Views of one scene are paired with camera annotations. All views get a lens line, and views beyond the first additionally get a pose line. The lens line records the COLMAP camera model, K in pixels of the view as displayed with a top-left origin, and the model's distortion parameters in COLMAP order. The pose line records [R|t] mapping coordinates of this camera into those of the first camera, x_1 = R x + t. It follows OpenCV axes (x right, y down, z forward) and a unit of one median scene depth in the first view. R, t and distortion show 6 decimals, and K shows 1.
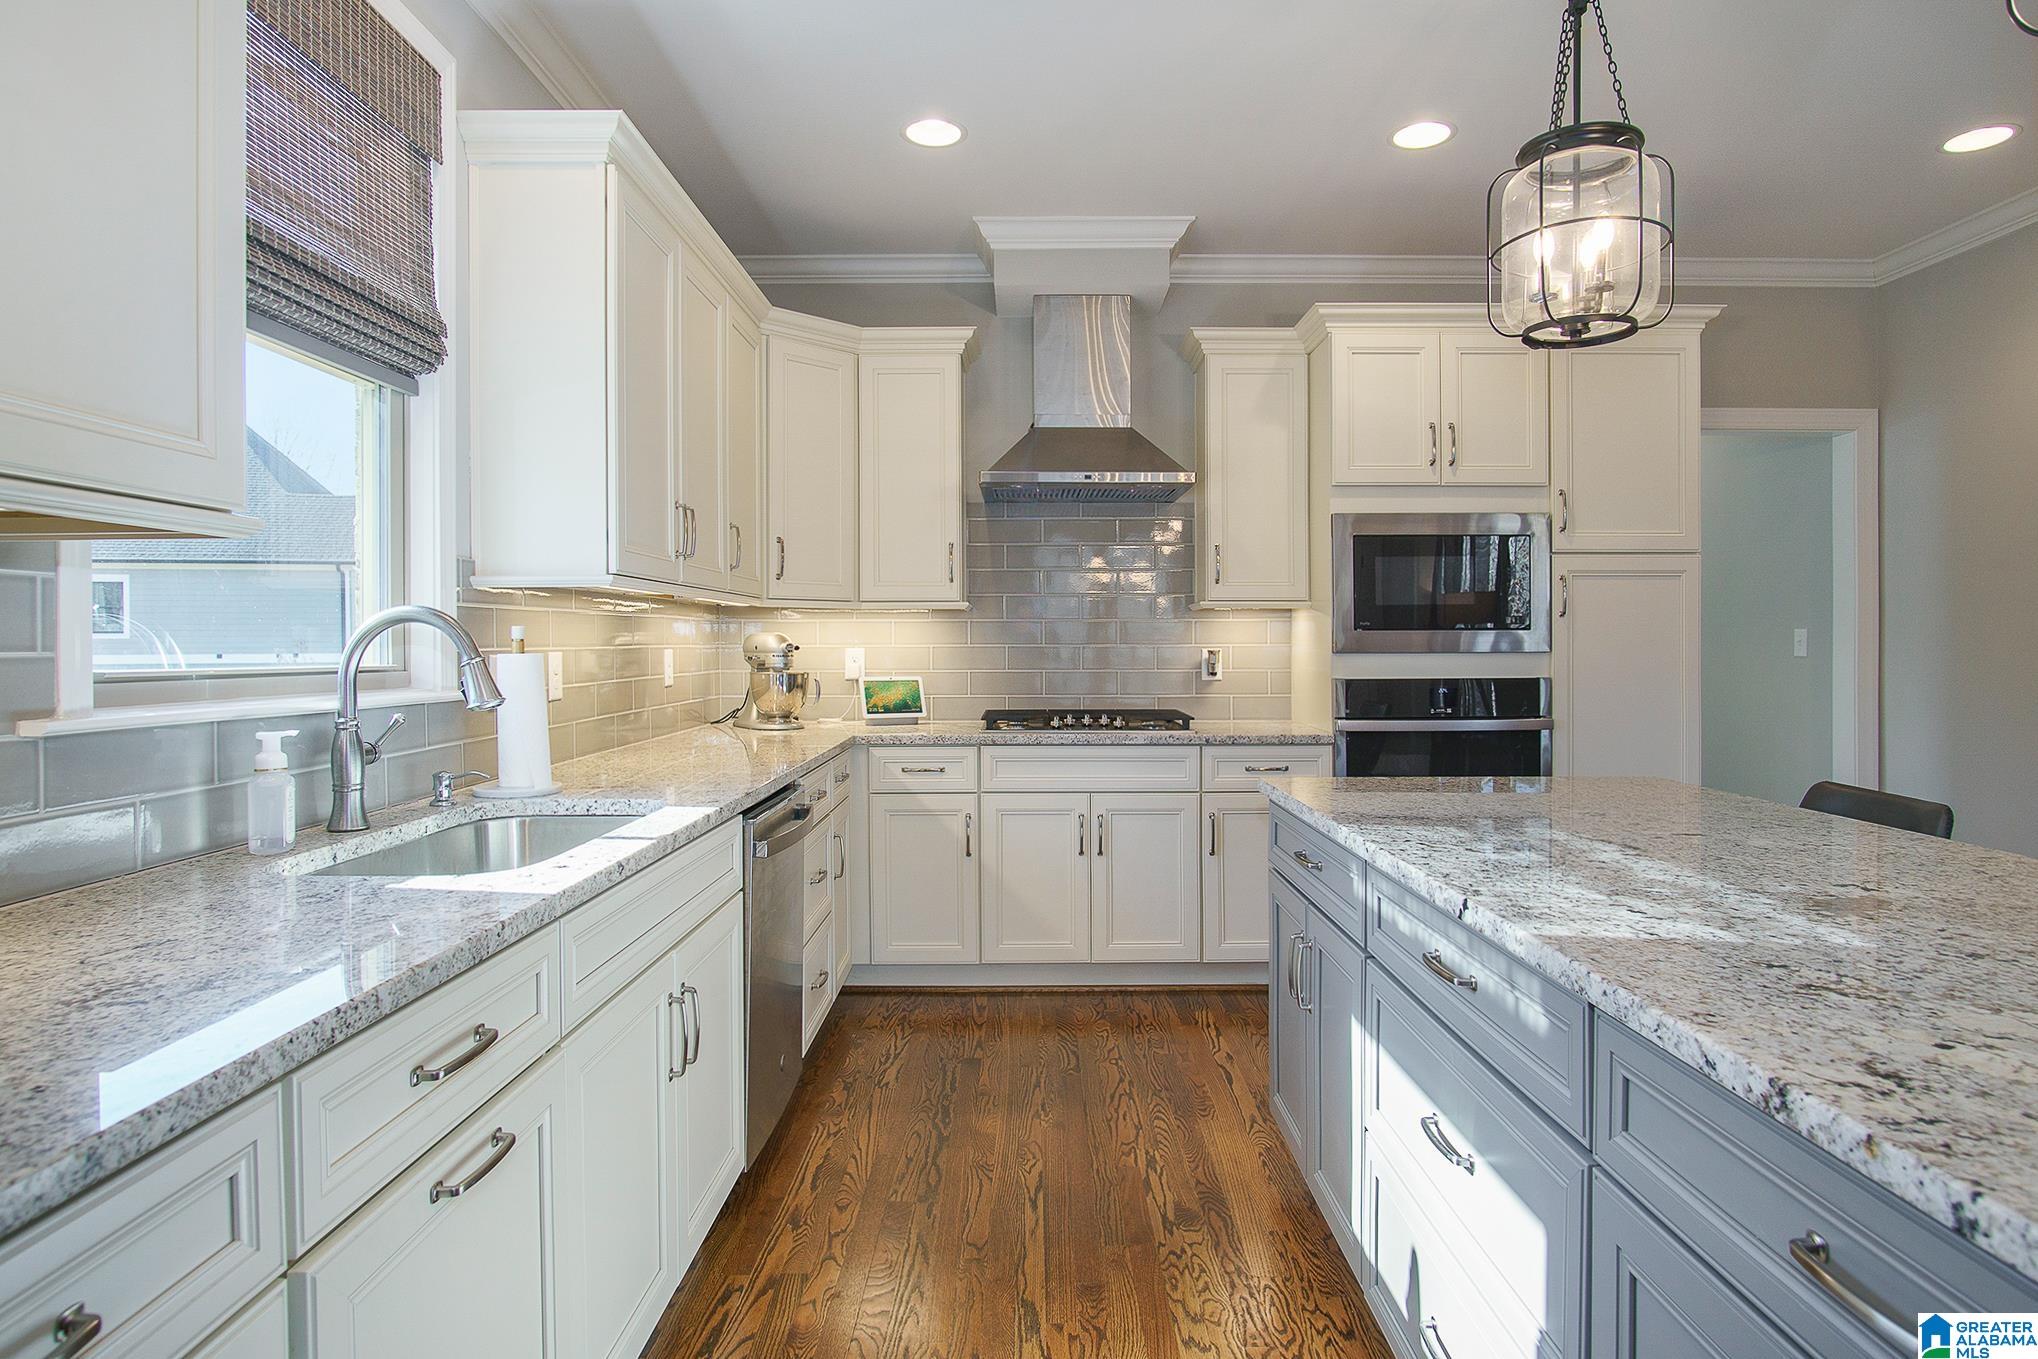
lens RADIAL K [[1149.1, 0, 1021.4], [0, 1149.1, 646.2], [0, 0, 1]] dist [-0.002150, 0.000596]
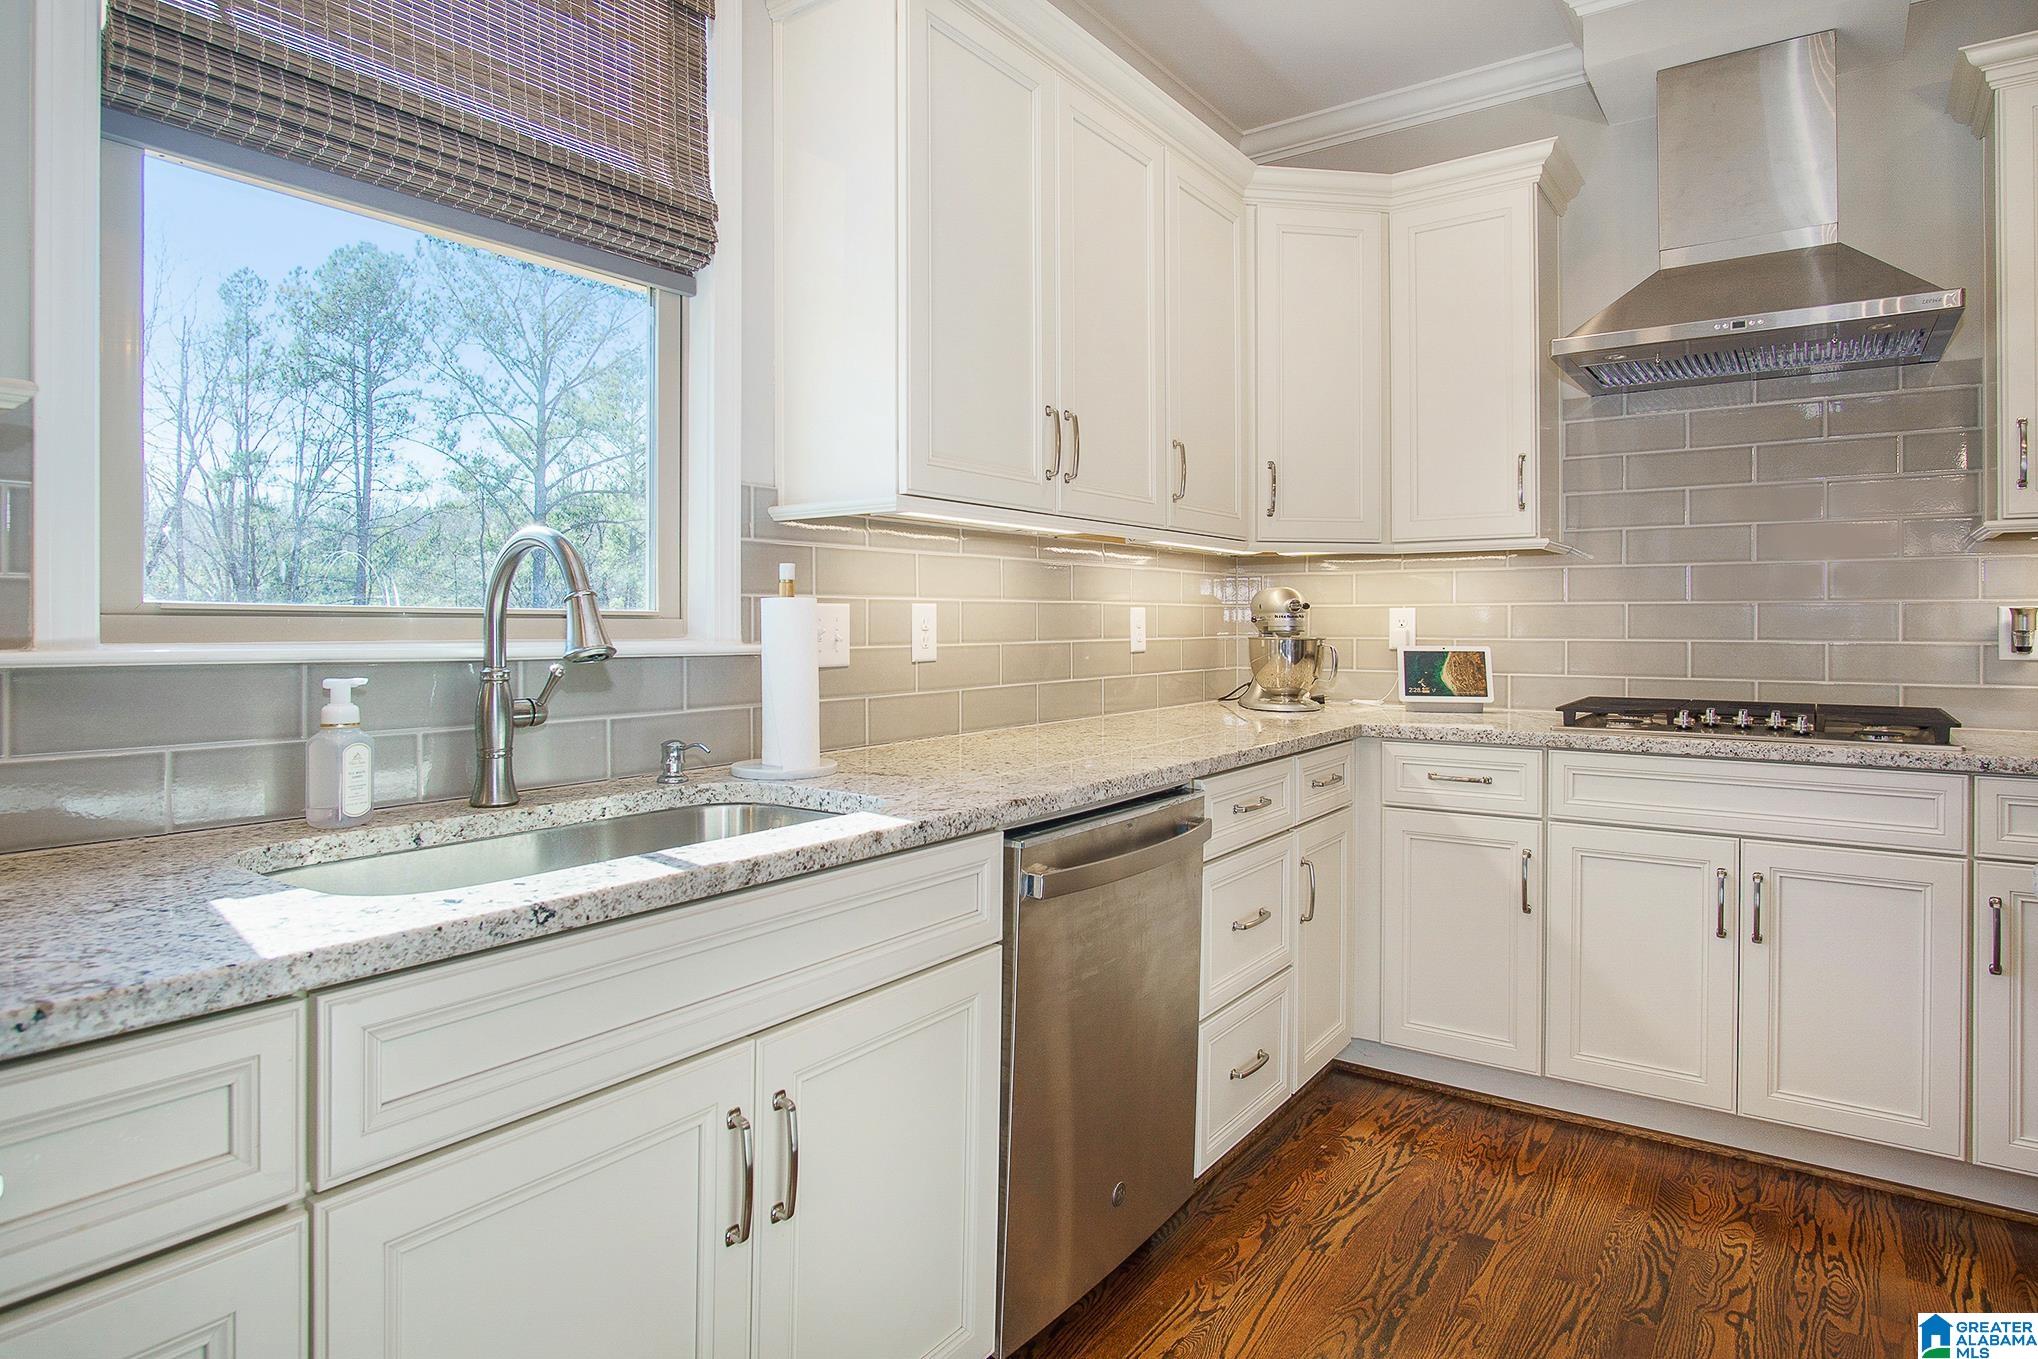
lens RADIAL K [[1130.5, 0, 1019.1], [0, 1130.5, 615.3], [0, 0, 1]] dist [-0.034951, 0.009693]
pose [[0.809576, -0.001927, -0.587012, 0.098368], [-0.003487, 0.999961, -0.008091, 0.015337], [0.587005, 0.008597, 0.809538, 0.293721]]
